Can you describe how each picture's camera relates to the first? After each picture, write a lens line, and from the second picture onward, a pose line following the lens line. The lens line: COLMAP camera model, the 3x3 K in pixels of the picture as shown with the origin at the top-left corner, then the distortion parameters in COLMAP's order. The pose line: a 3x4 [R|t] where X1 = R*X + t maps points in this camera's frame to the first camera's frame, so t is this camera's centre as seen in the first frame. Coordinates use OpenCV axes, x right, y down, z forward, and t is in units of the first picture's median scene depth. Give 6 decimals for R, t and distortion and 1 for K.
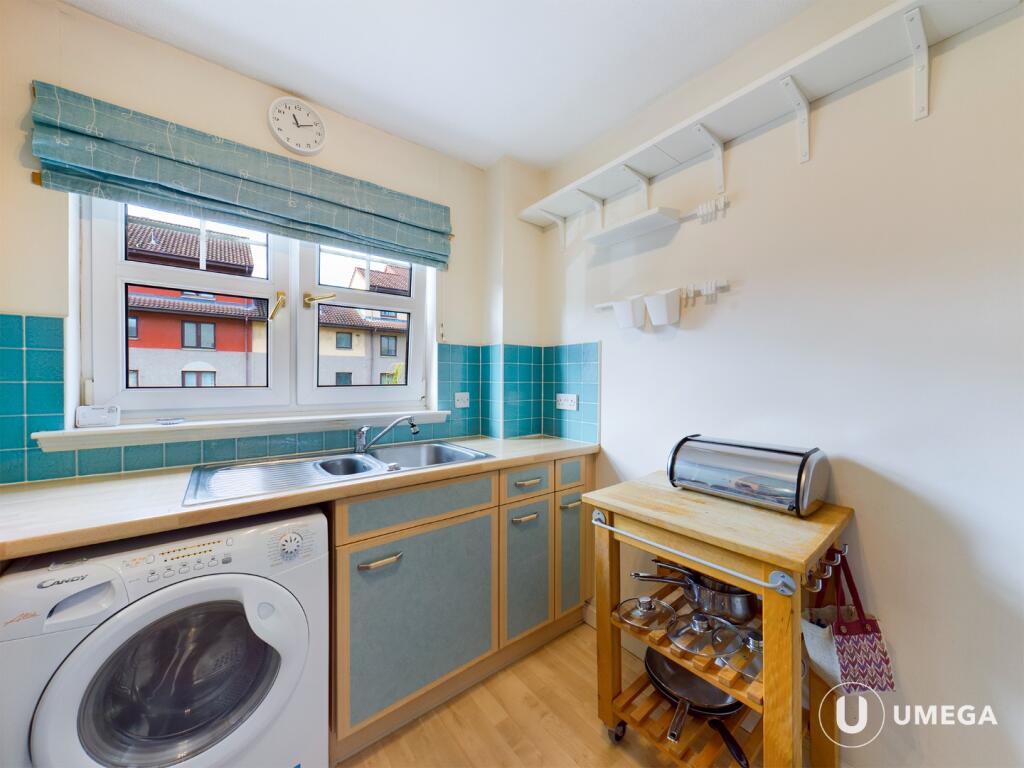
lens RADIAL K [[381.0, 0, 518.1], [0, 381.0, 383.1], [0, 0, 1]] dist [-0.000526, -0.000056]
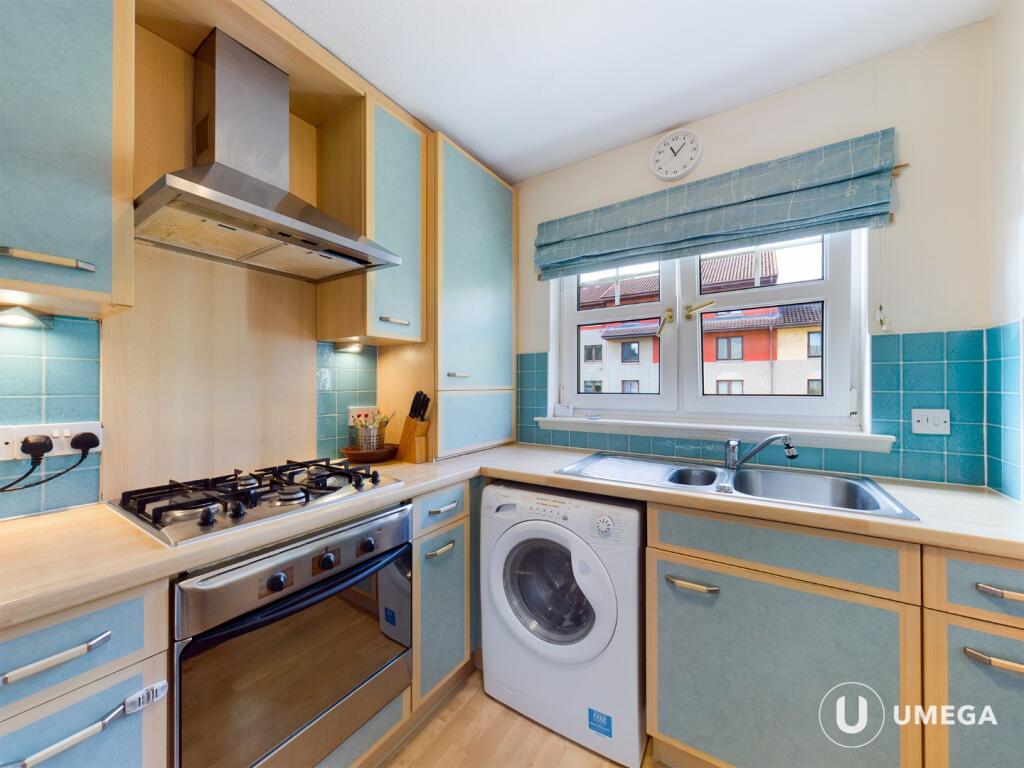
lens RADIAL K [[380.3, 0, 512.0], [0, 380.3, 384.0], [0, 0, 1]] dist [-0.000268, 0.000105]
pose [[0.320714, -0.008070, -0.947142, 0.294657], [-0.008932, 0.999893, -0.011543, -0.004063], [0.947134, 0.012162, 0.320608, 0.217121]]
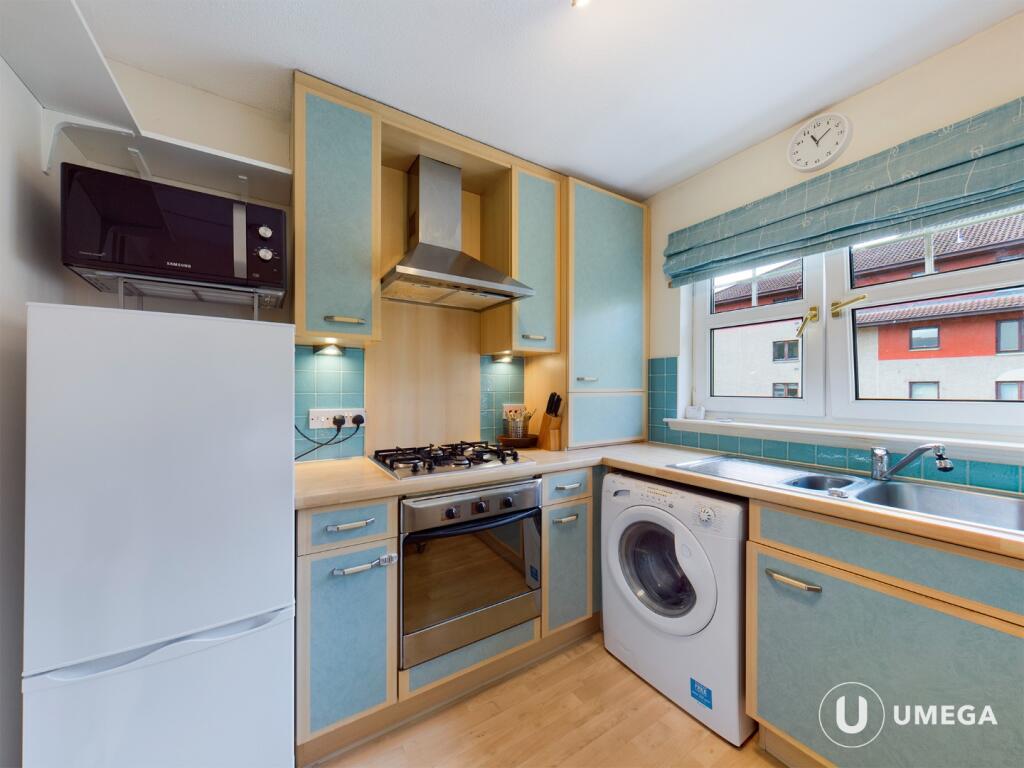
lens RADIAL K [[381.9, 0, 512.4], [0, 381.9, 388.9], [0, 0, 1]] dist [-0.000087, -0.000050]
pose [[-0.099334, -0.001549, -0.995053, 0.517358], [-0.014005, 0.999902, -0.000159, -0.004317], [0.994956, 0.013920, -0.099346, 0.297539]]
